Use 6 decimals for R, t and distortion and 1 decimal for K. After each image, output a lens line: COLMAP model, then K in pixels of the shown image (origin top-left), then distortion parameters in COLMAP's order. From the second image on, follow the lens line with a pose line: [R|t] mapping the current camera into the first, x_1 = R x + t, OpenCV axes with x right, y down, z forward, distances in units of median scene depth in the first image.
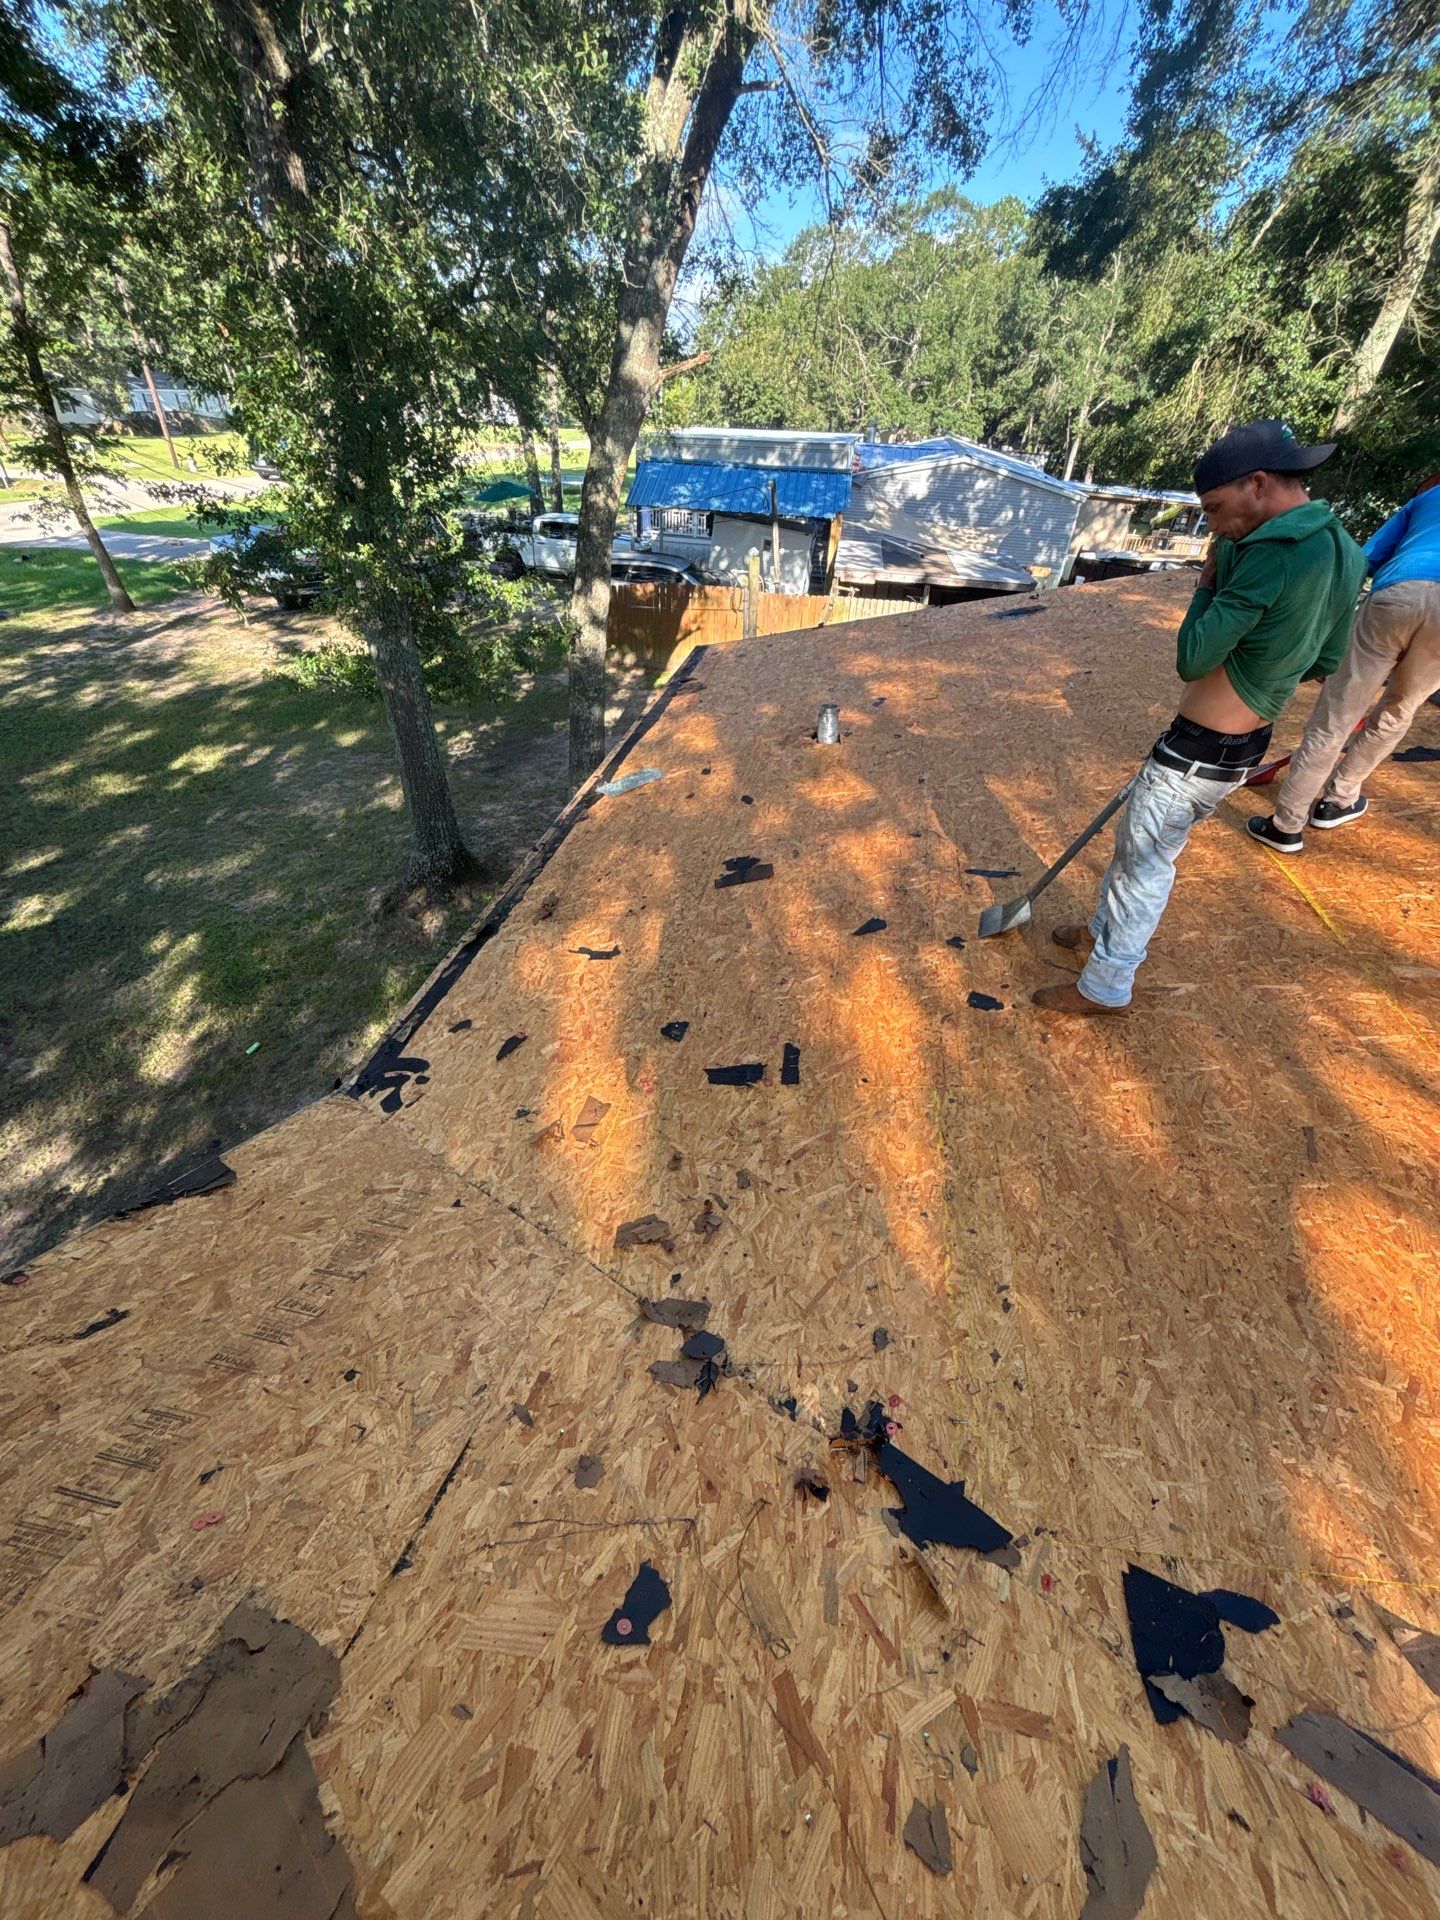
lens RADIAL K [[778.2, 0, 723.7], [0, 778.2, 955.6], [0, 0, 1]] dist [0.000611, 0.000963]
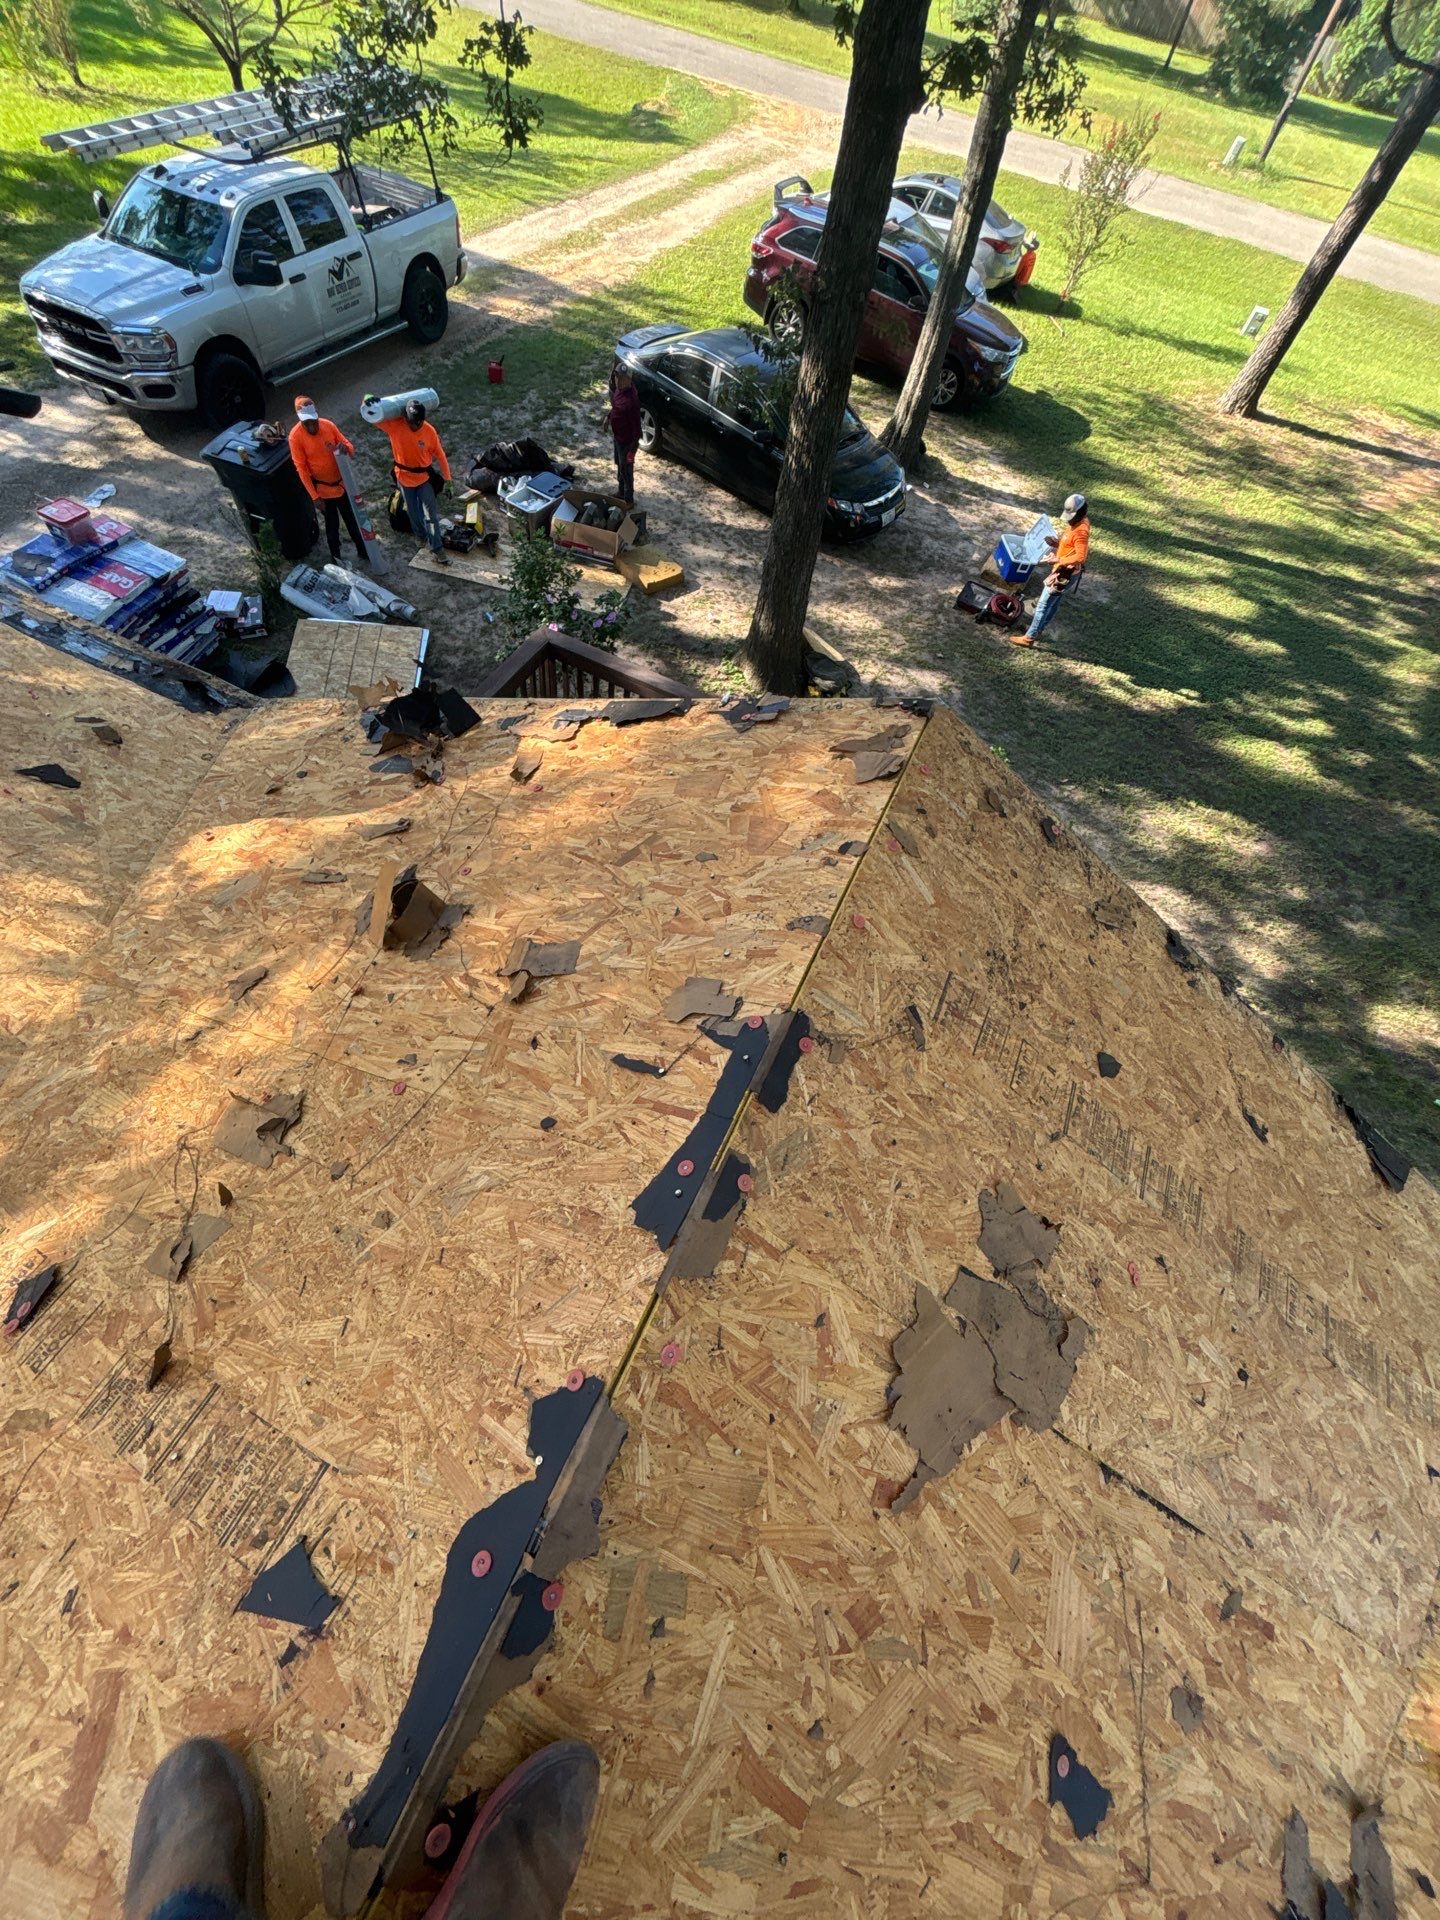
lens RADIAL K [[777.6, 0, 722.7], [0, 777.6, 952.6], [0, 0, 1]] dist [0.002006, 0.000502]
pose [[-0.239215, 0.768404, -0.593576, -0.014902], [-0.682483, 0.301770, 0.665697, 0.017122], [0.690647, 0.564350, 0.452234, -0.013402]]
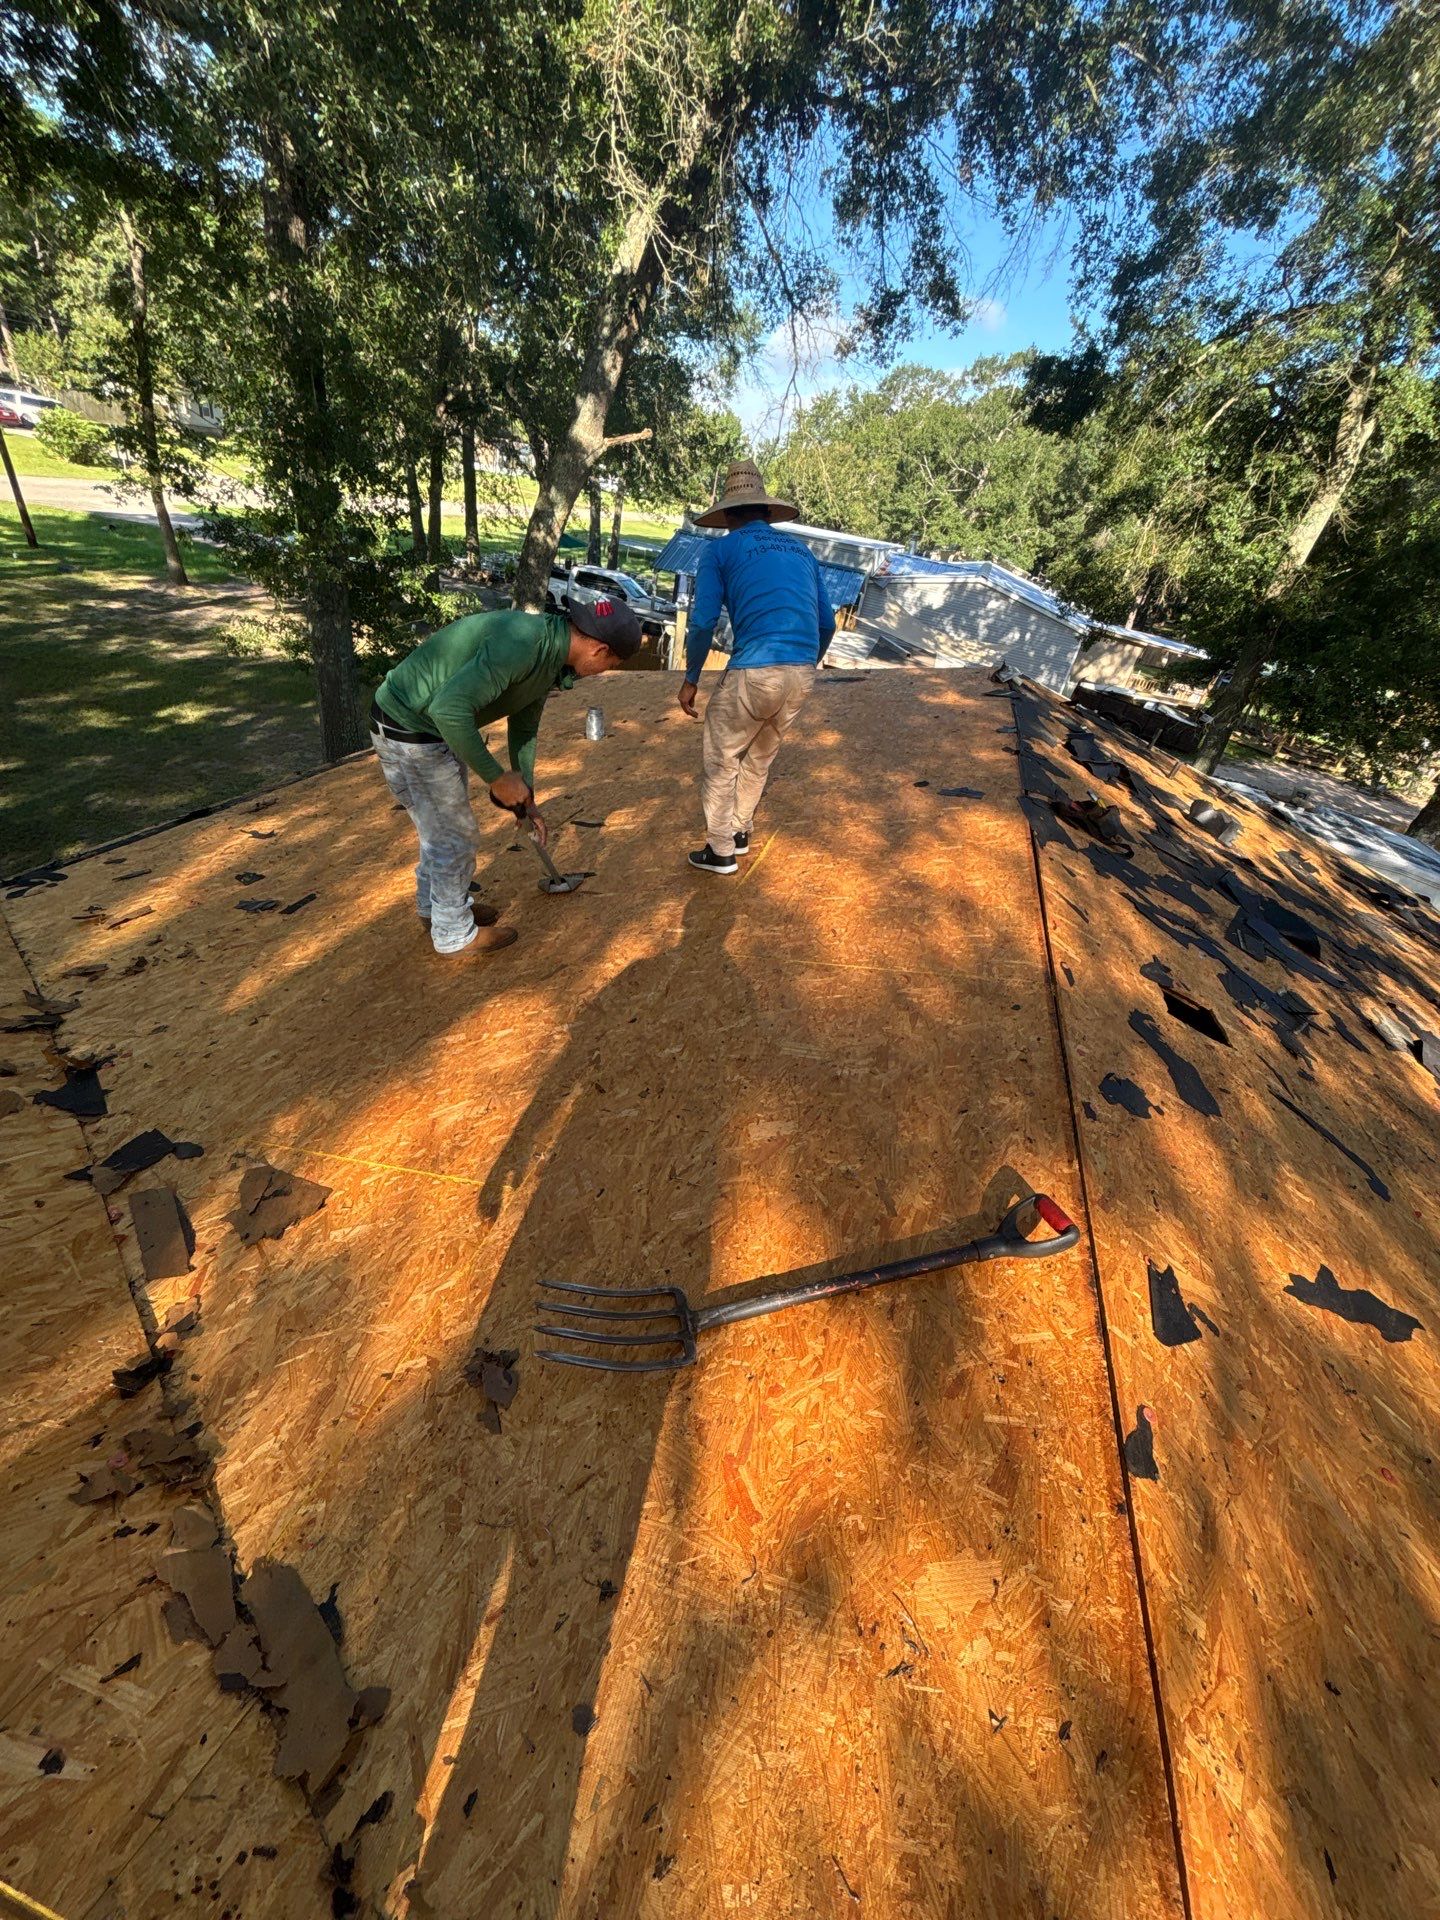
lens RADIAL K [[781.6, 0, 724.9], [0, 781.6, 954.2], [0, 0, 1]] dist [-0.016078, 0.013447]
pose [[0.984482, 0.173340, -0.027371, 0.117113], [-0.175079, 0.980806, -0.085833, 0.029859], [0.011967, 0.089293, 0.995933, -0.035386]]
